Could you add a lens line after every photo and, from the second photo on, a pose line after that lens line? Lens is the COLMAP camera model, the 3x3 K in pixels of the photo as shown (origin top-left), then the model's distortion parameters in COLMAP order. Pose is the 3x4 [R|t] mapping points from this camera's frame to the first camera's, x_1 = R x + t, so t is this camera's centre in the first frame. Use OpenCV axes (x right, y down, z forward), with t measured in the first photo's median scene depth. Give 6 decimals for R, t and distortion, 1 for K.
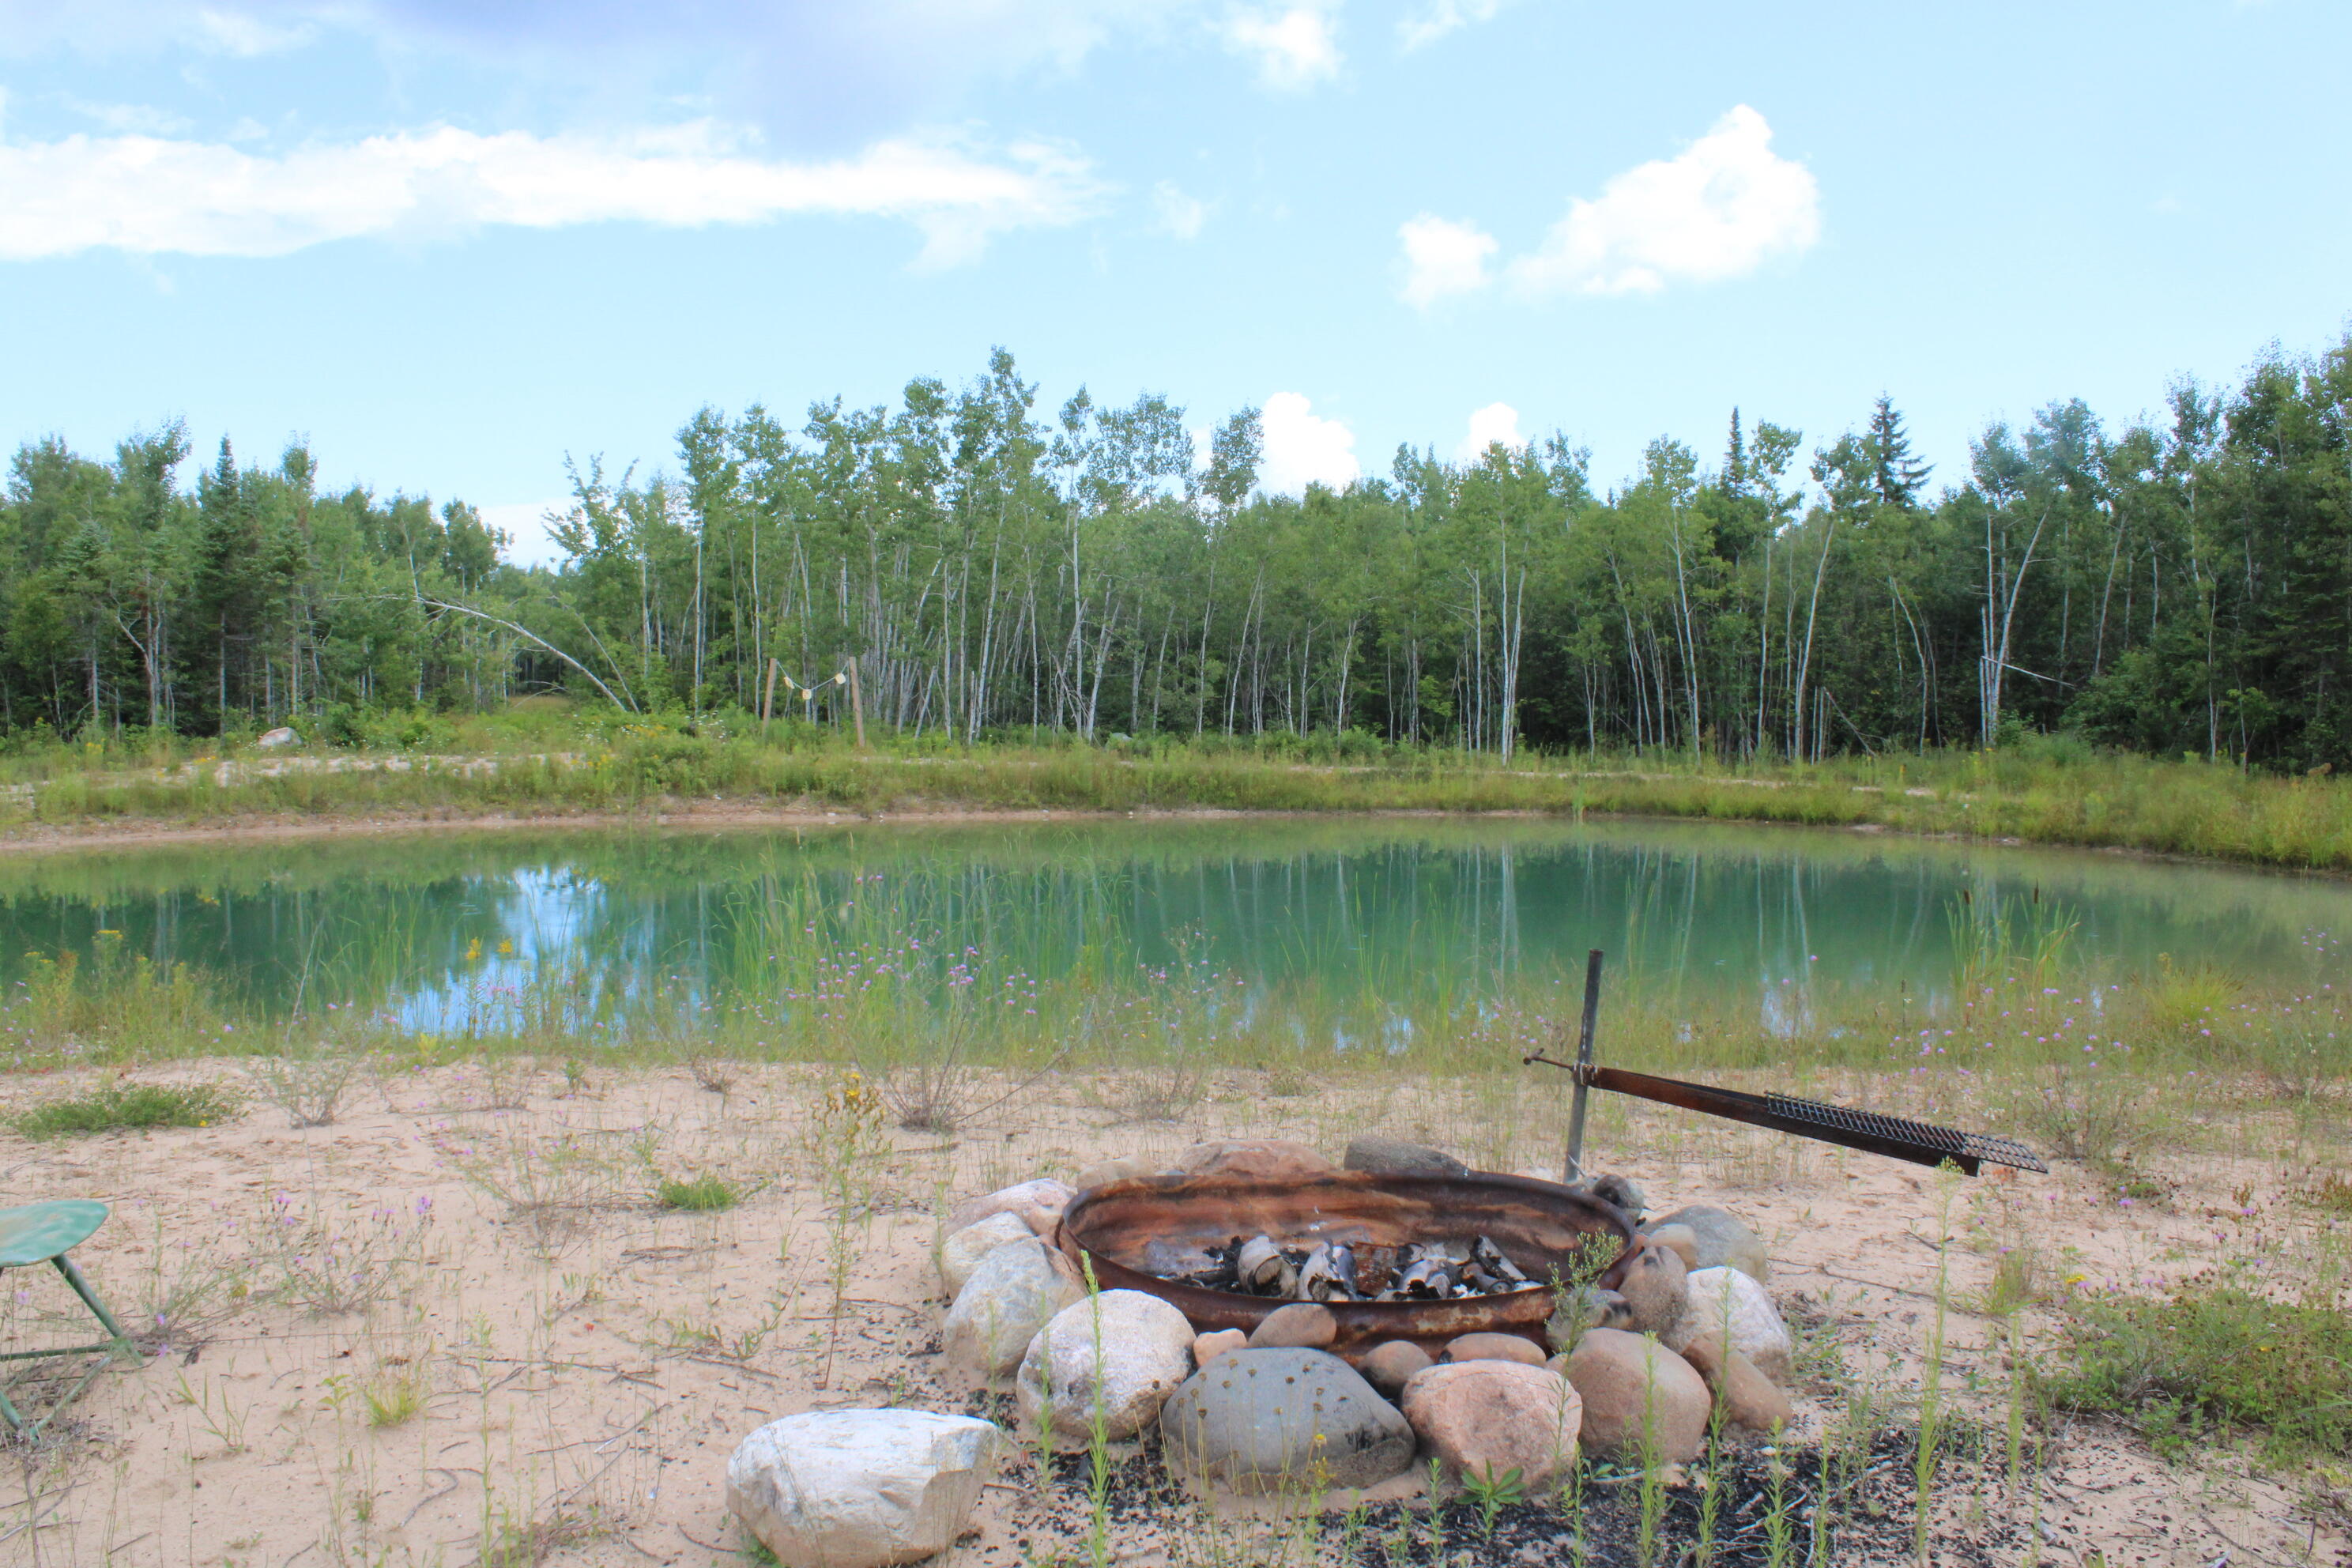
lens RADIAL K [[1991.3, 0, 1217.8], [0, 1991.3, 774.9], [0, 0, 1]] dist [-0.123542, 0.180086]
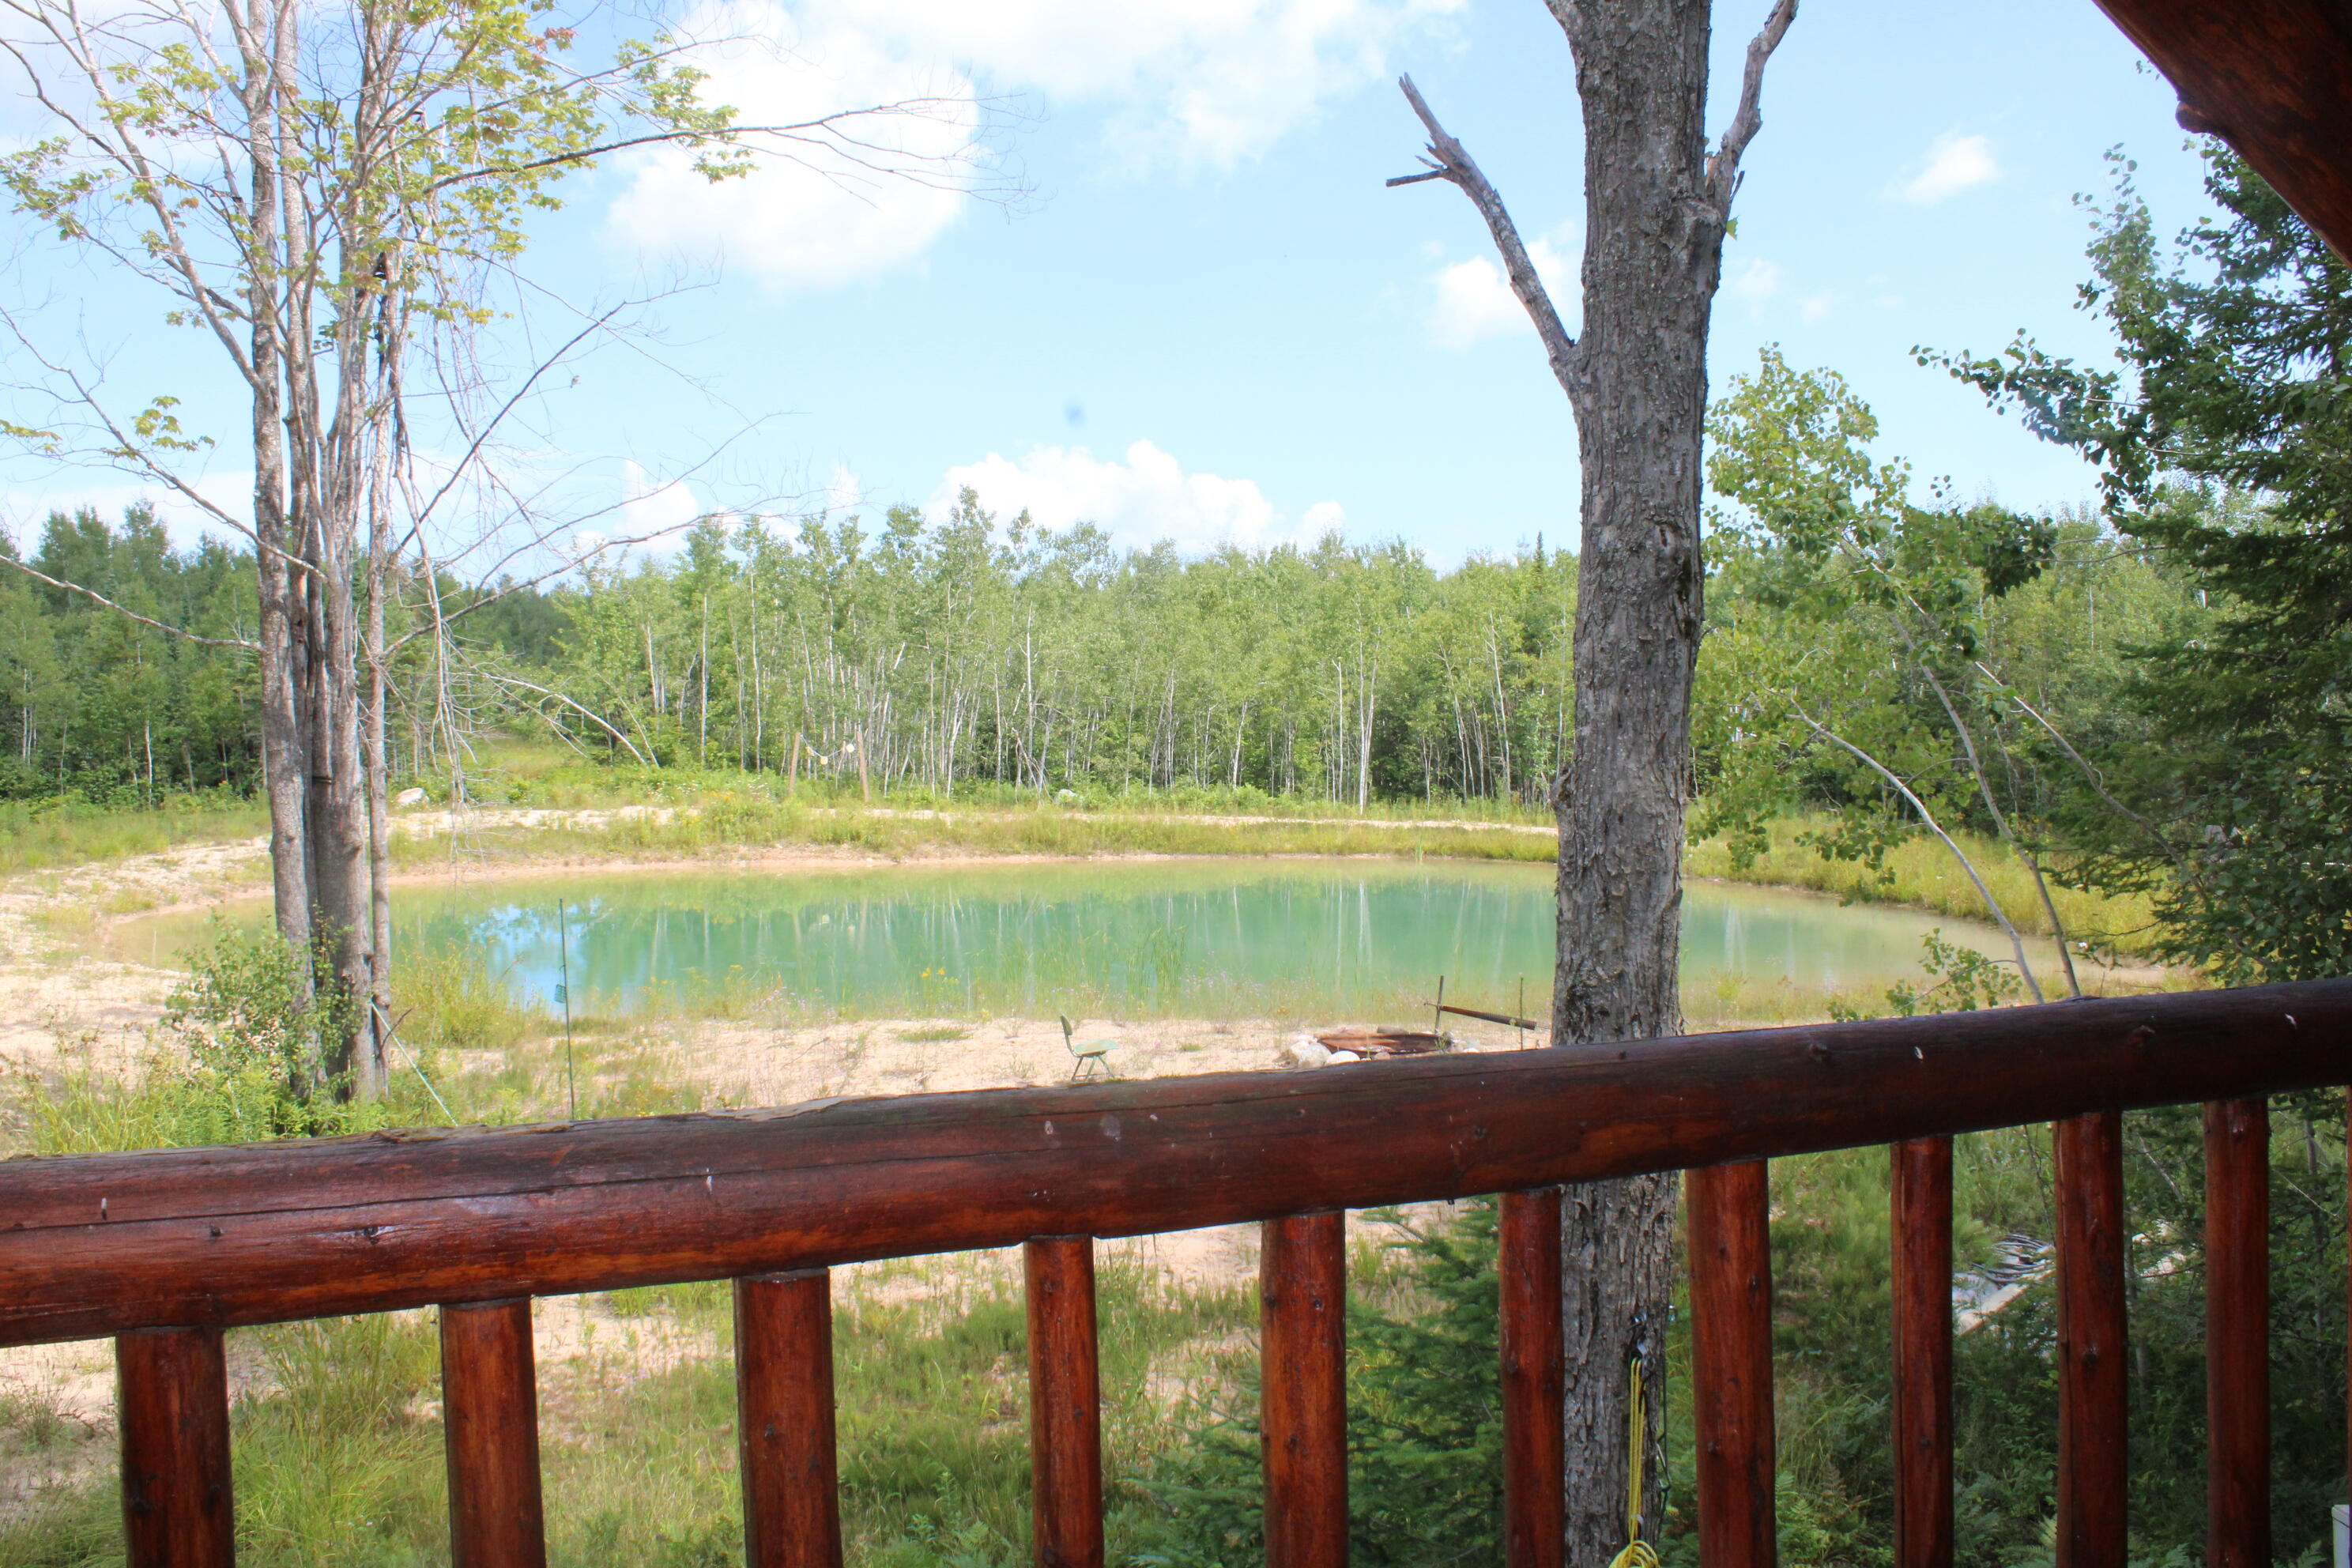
lens RADIAL K [[1946.4, 0, 1176.0], [0, 1946.4, 784.0], [0, 0, 1]] dist [-0.087530, -0.003115]
pose [[0.998242, -0.001293, 0.059262, -0.051845], [0.001134, 0.999996, 0.002719, -0.027595], [-0.059265, -0.002647, 0.998239, -0.261746]]
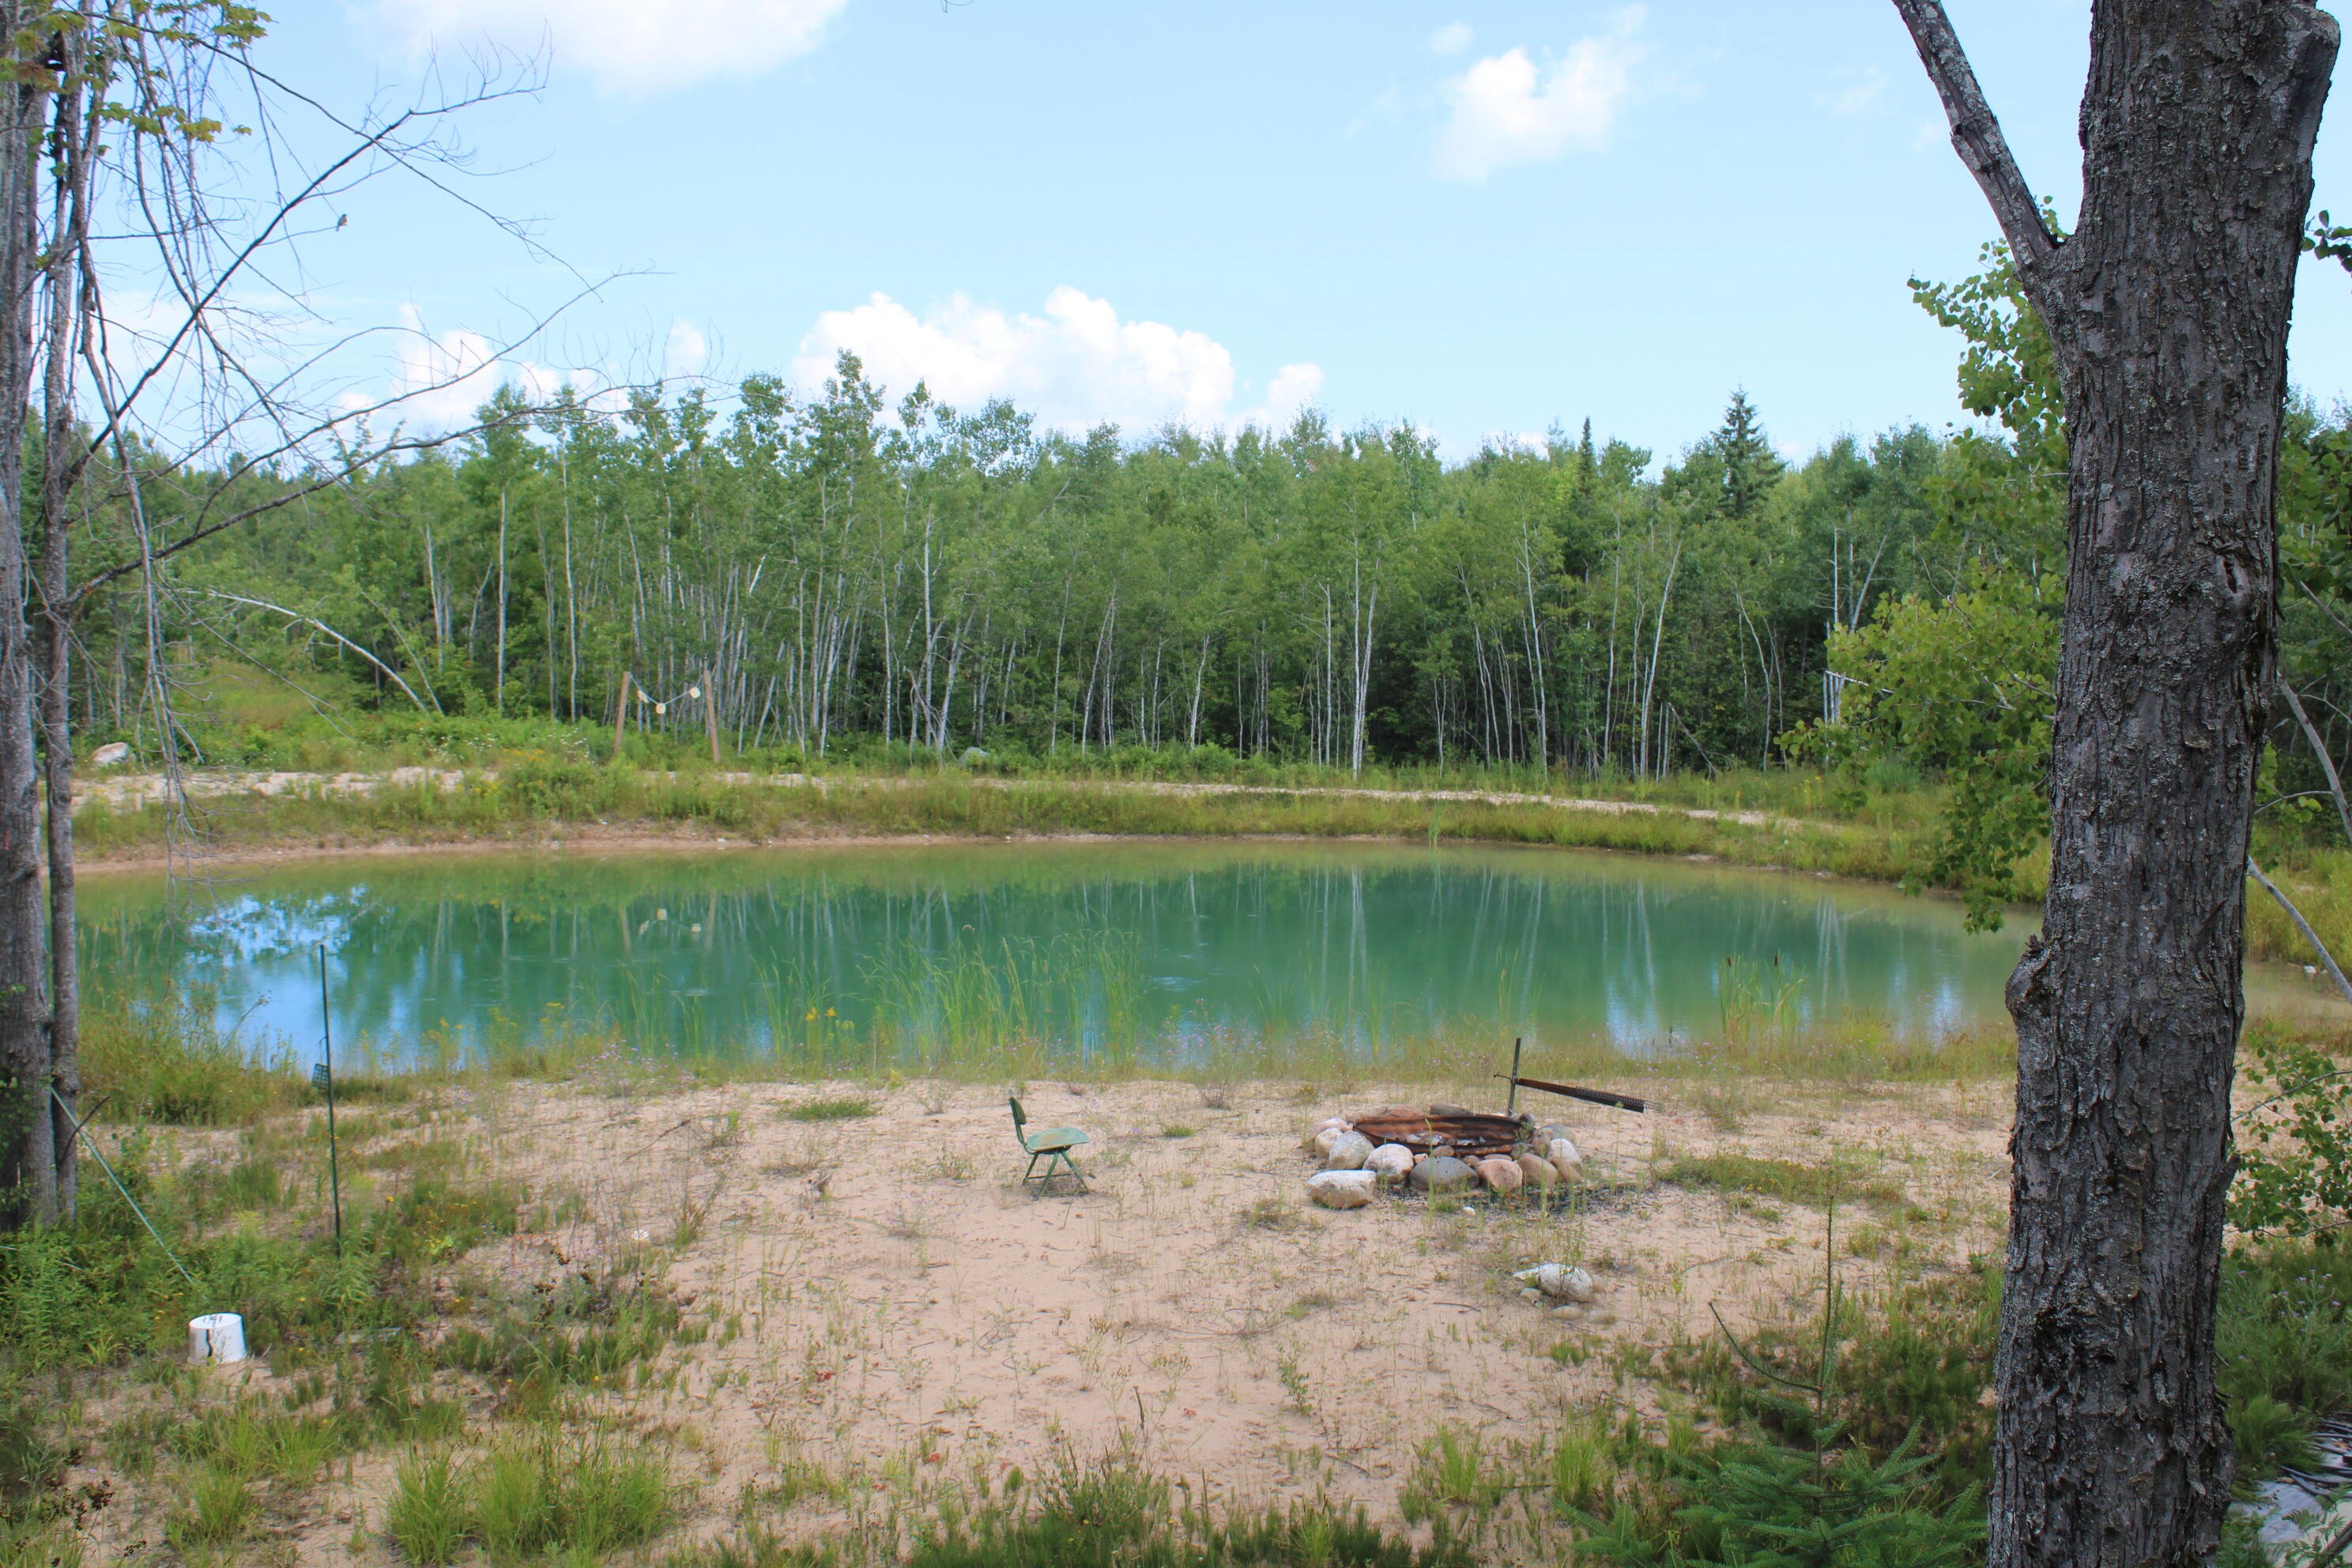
lens RADIAL K [[2460.6, 0, 1176.0], [0, 2460.6, 784.0], [0, 0, 1]] dist [-0.048560, 0.040211]
pose [[0.995888, 0.002510, 0.090562, -0.059593], [-0.004906, 0.999644, 0.026242, -0.035134], [-0.090464, -0.026579, 0.995545, -0.236642]]
